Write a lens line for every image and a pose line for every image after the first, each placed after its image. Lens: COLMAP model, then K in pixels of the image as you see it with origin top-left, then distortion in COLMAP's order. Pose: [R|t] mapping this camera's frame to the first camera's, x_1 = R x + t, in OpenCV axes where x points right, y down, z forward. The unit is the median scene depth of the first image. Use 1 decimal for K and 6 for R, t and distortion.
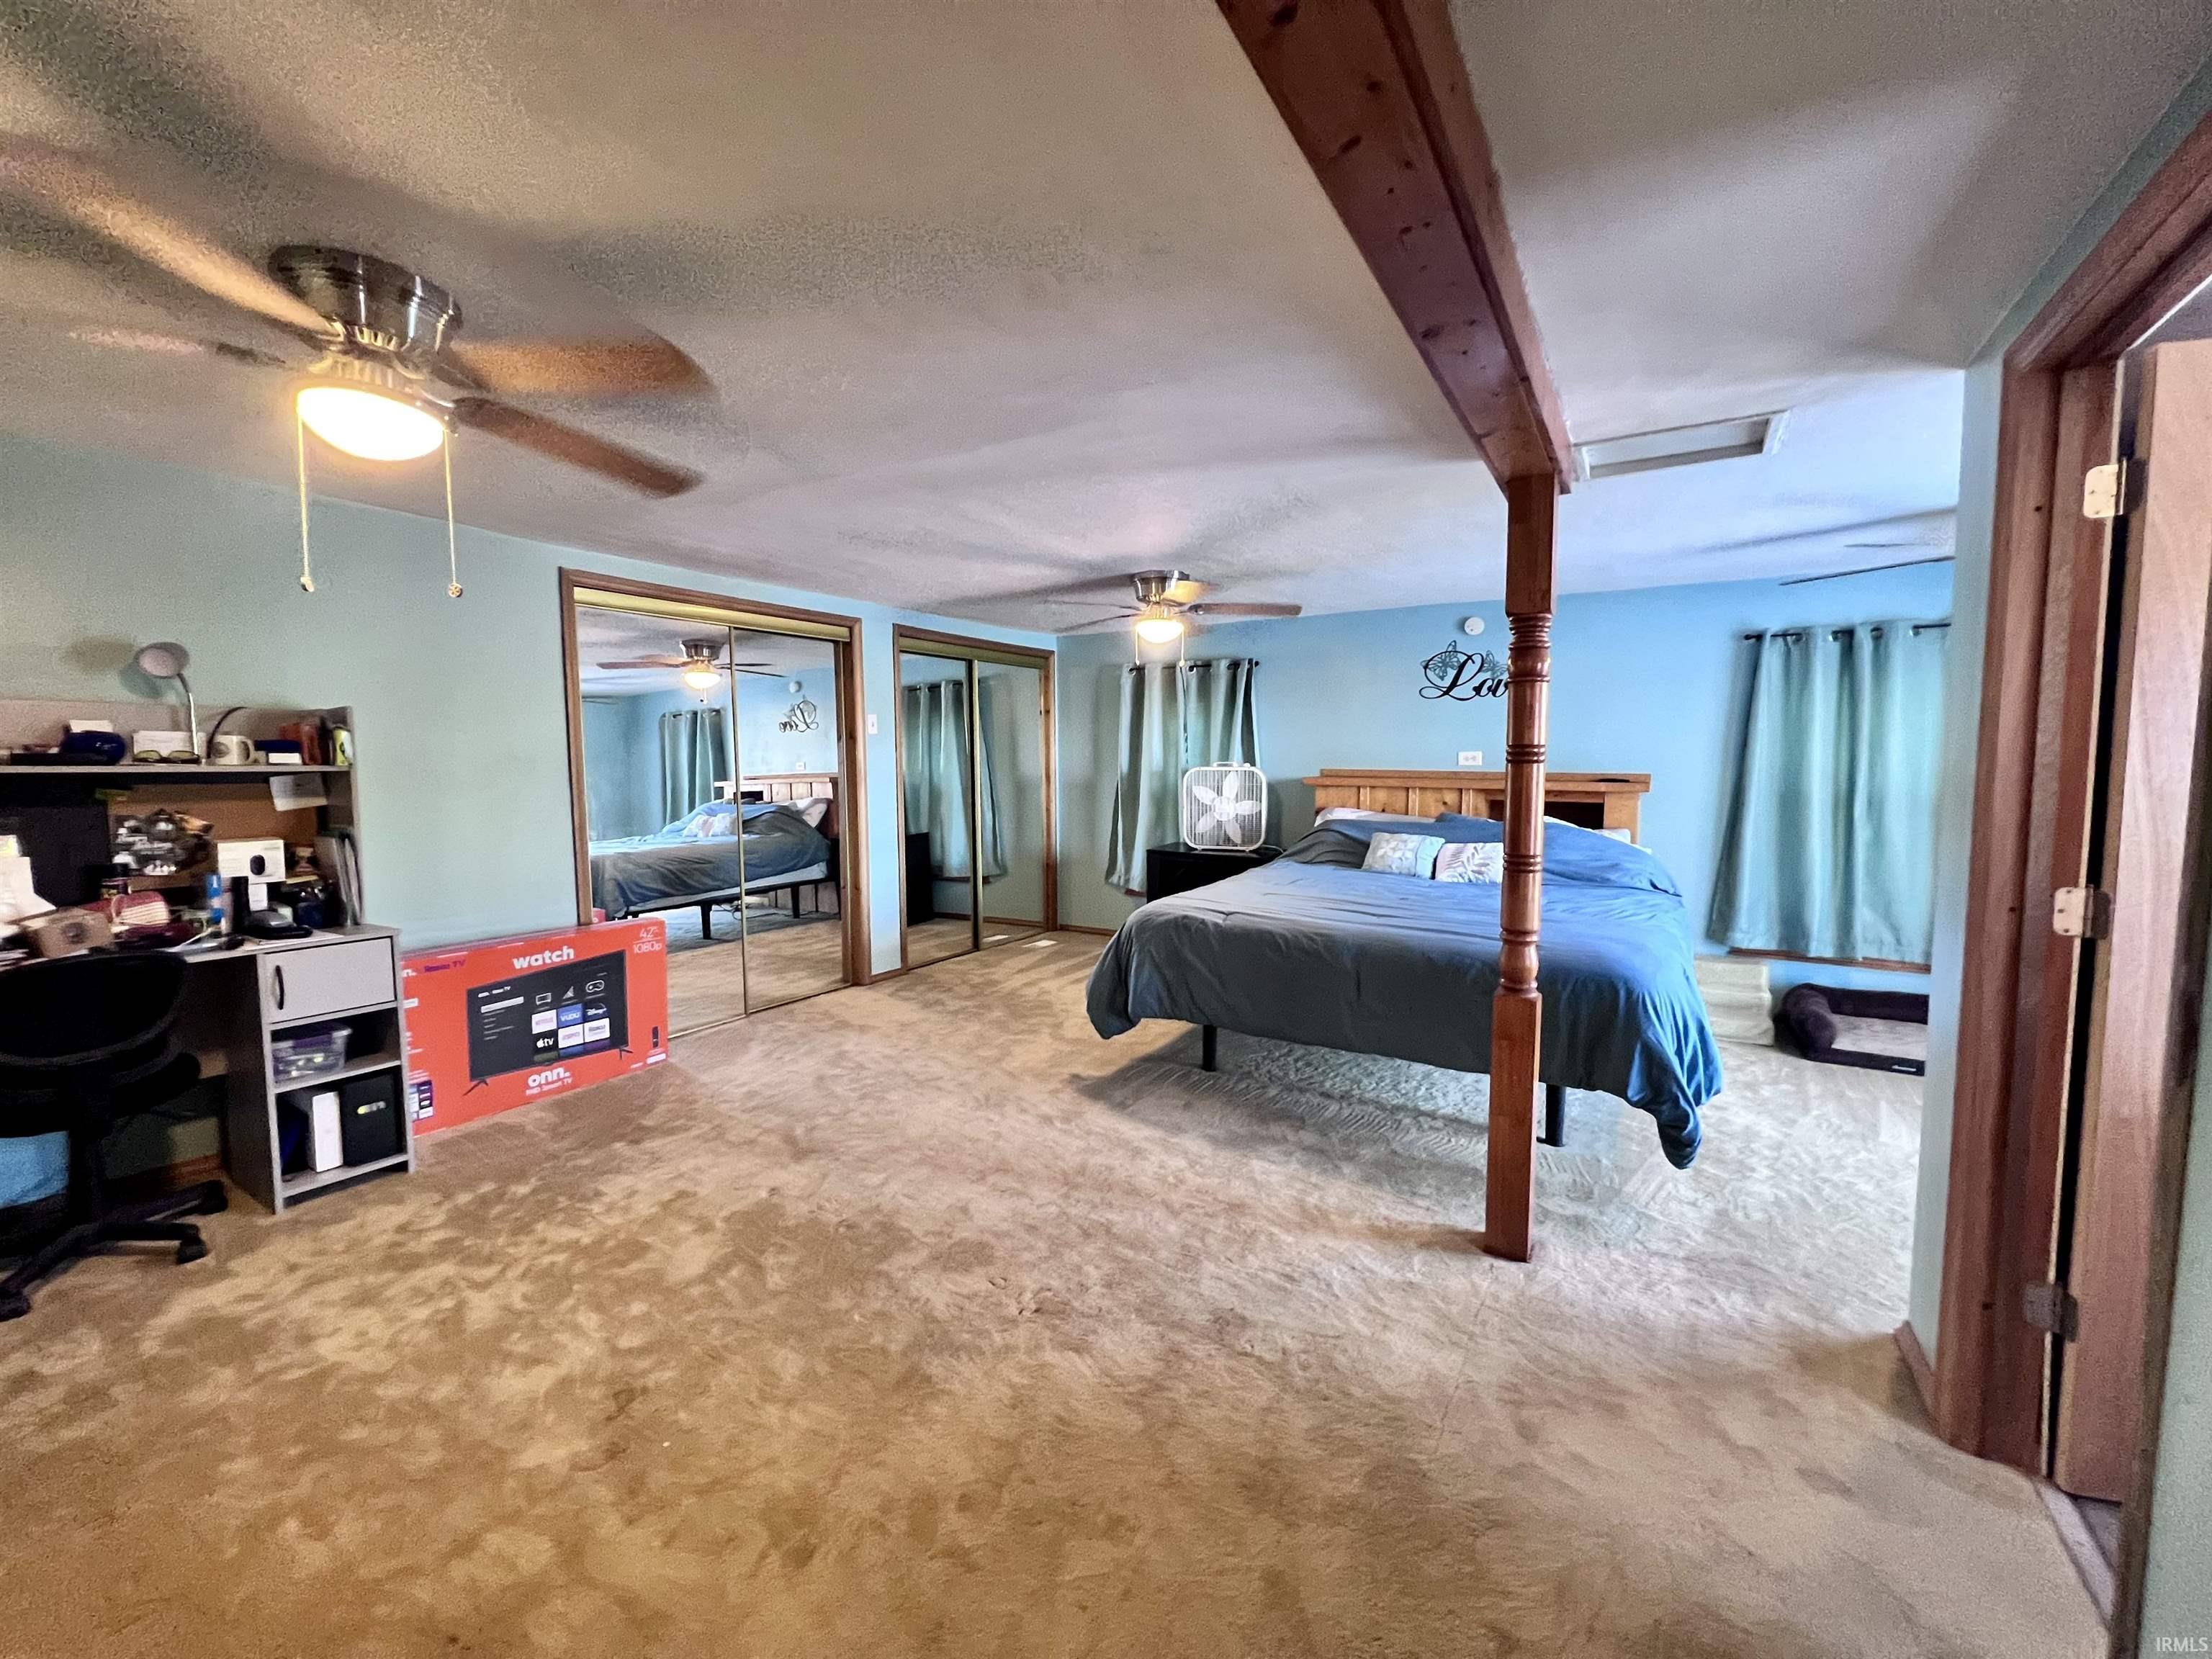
lens RADIAL K [[883.5, 0, 1095.7], [0, 883.5, 823.2], [0, 0, 1]] dist [-0.001613, -0.000155]
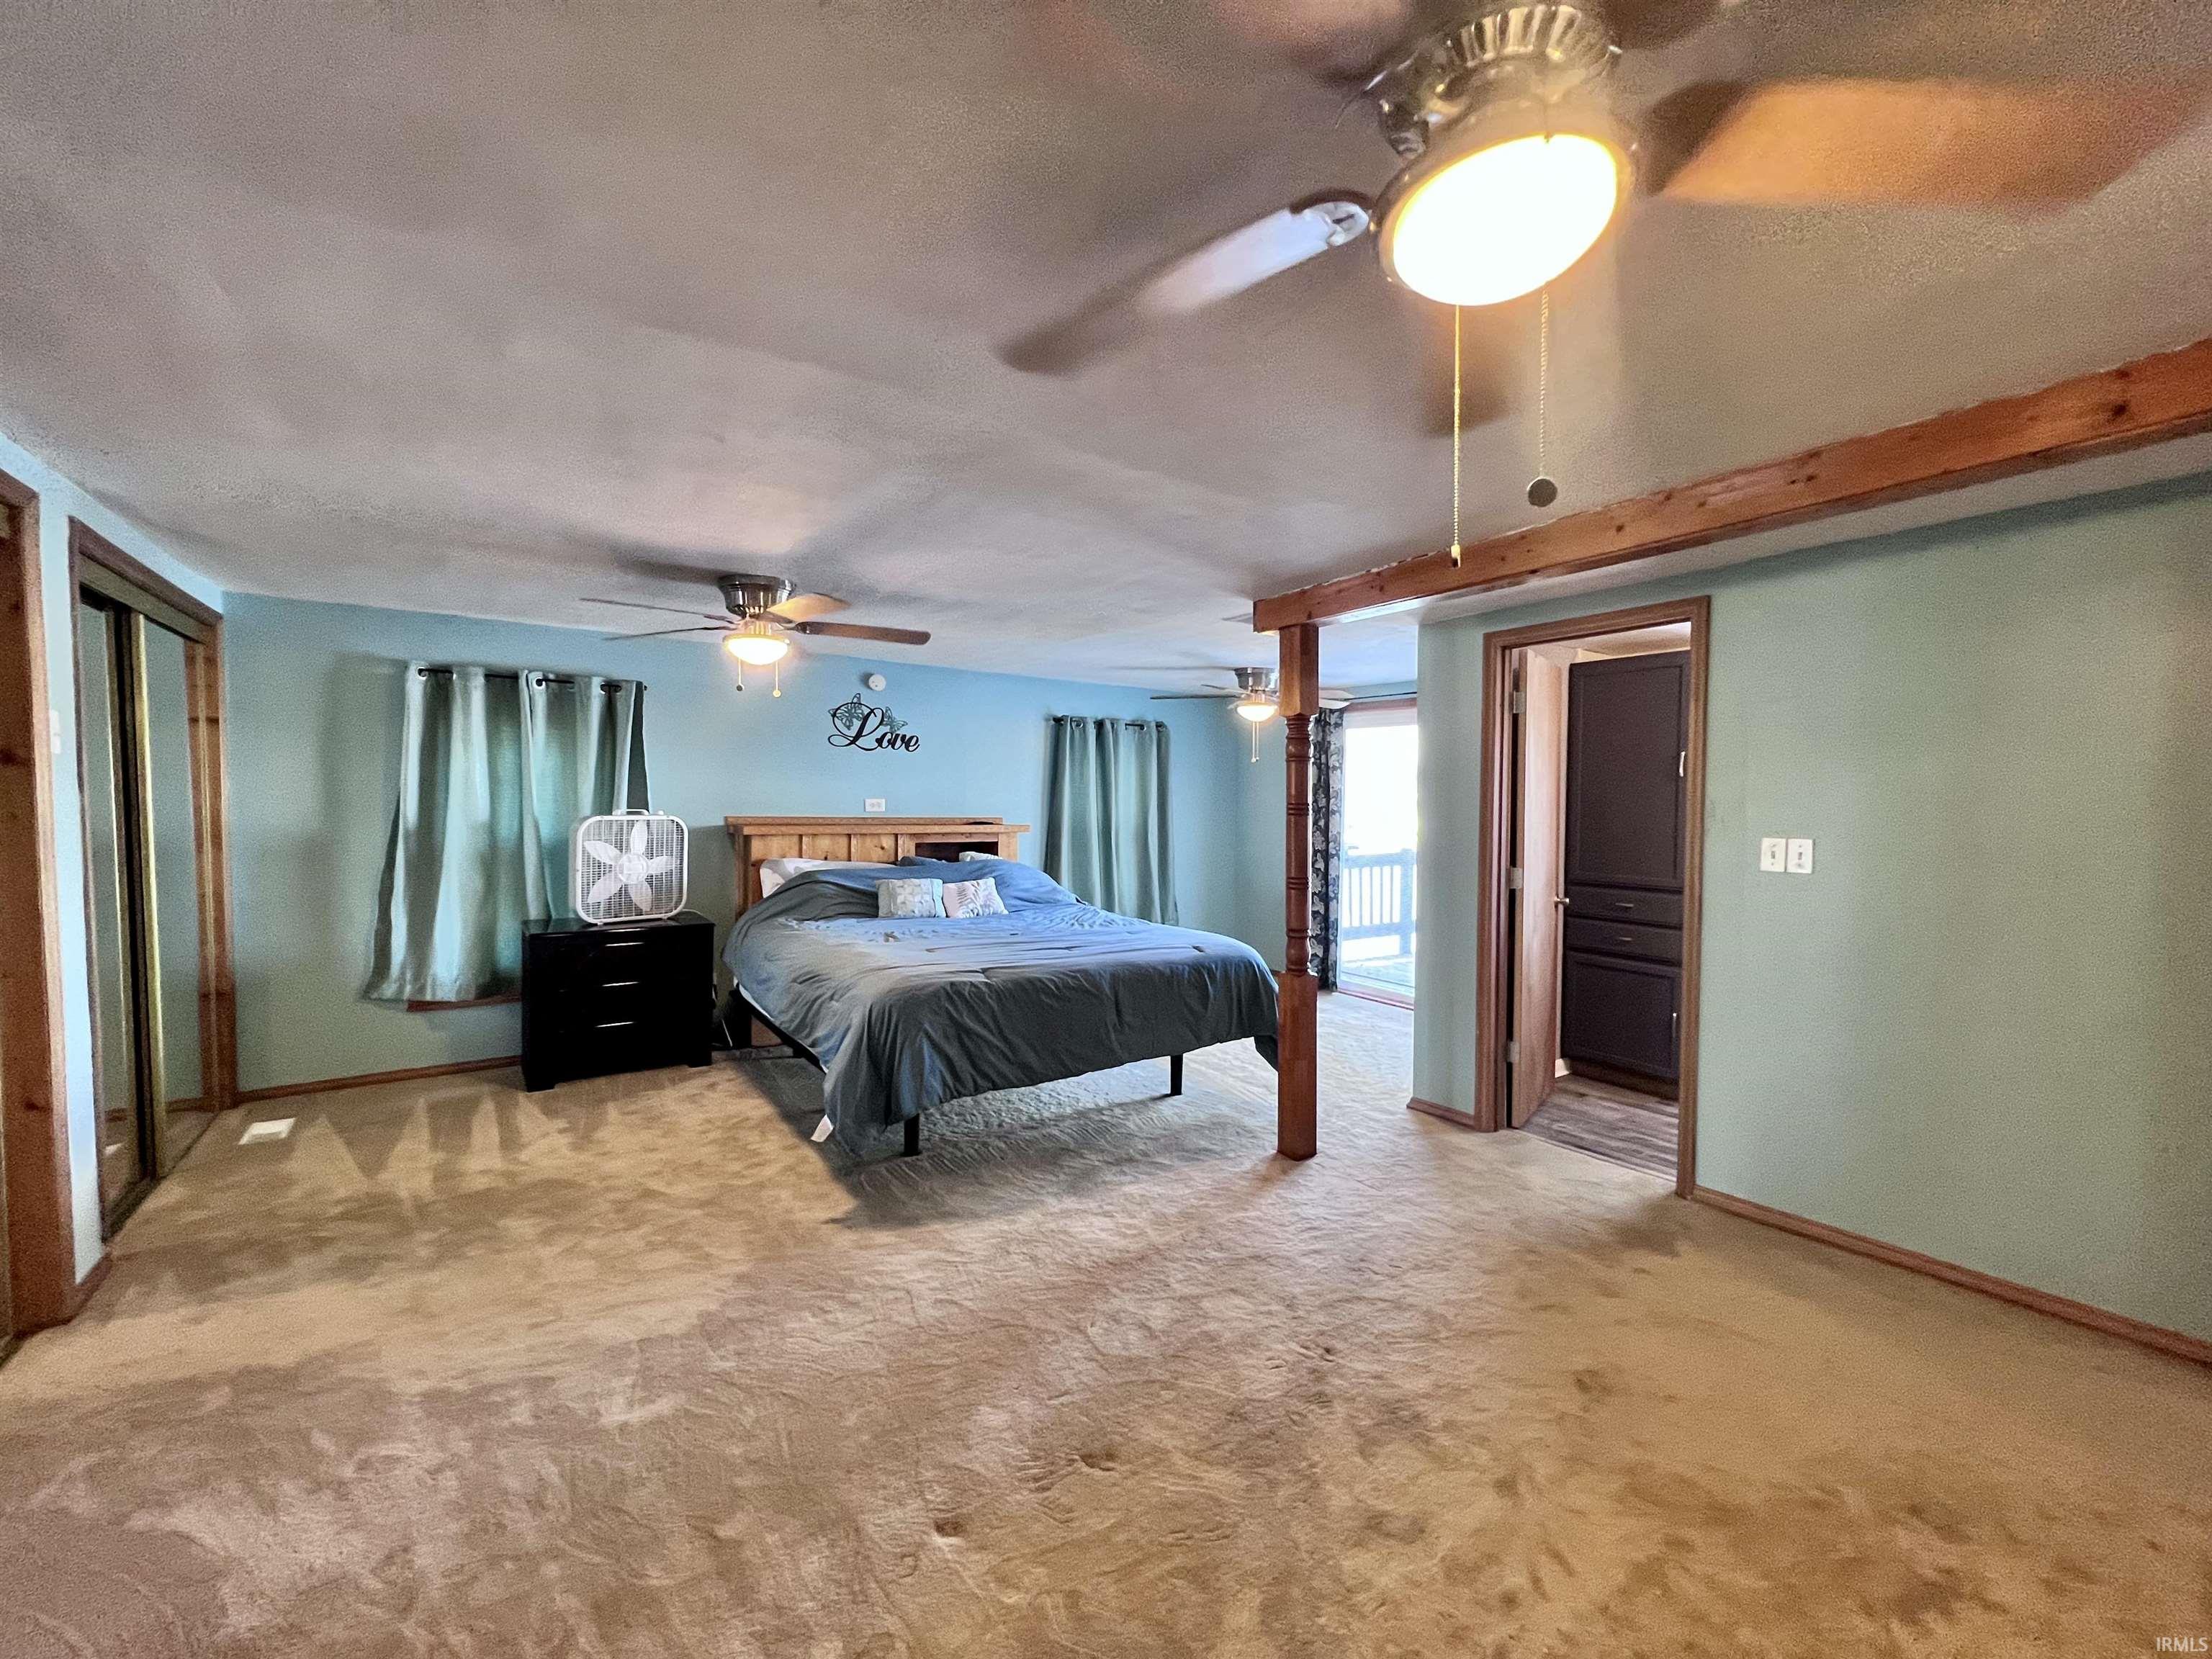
lens RADIAL K [[883.5, 0, 1104.0], [0, 883.5, 834.6], [0, 0, 1]] dist [-0.001613, -0.000155]
pose [[0.383764, -0.033544, 0.922822, -0.533047], [0.059046, 0.998186, 0.011728, -0.039431], [-0.921541, 0.049988, 0.385049, 0.391297]]
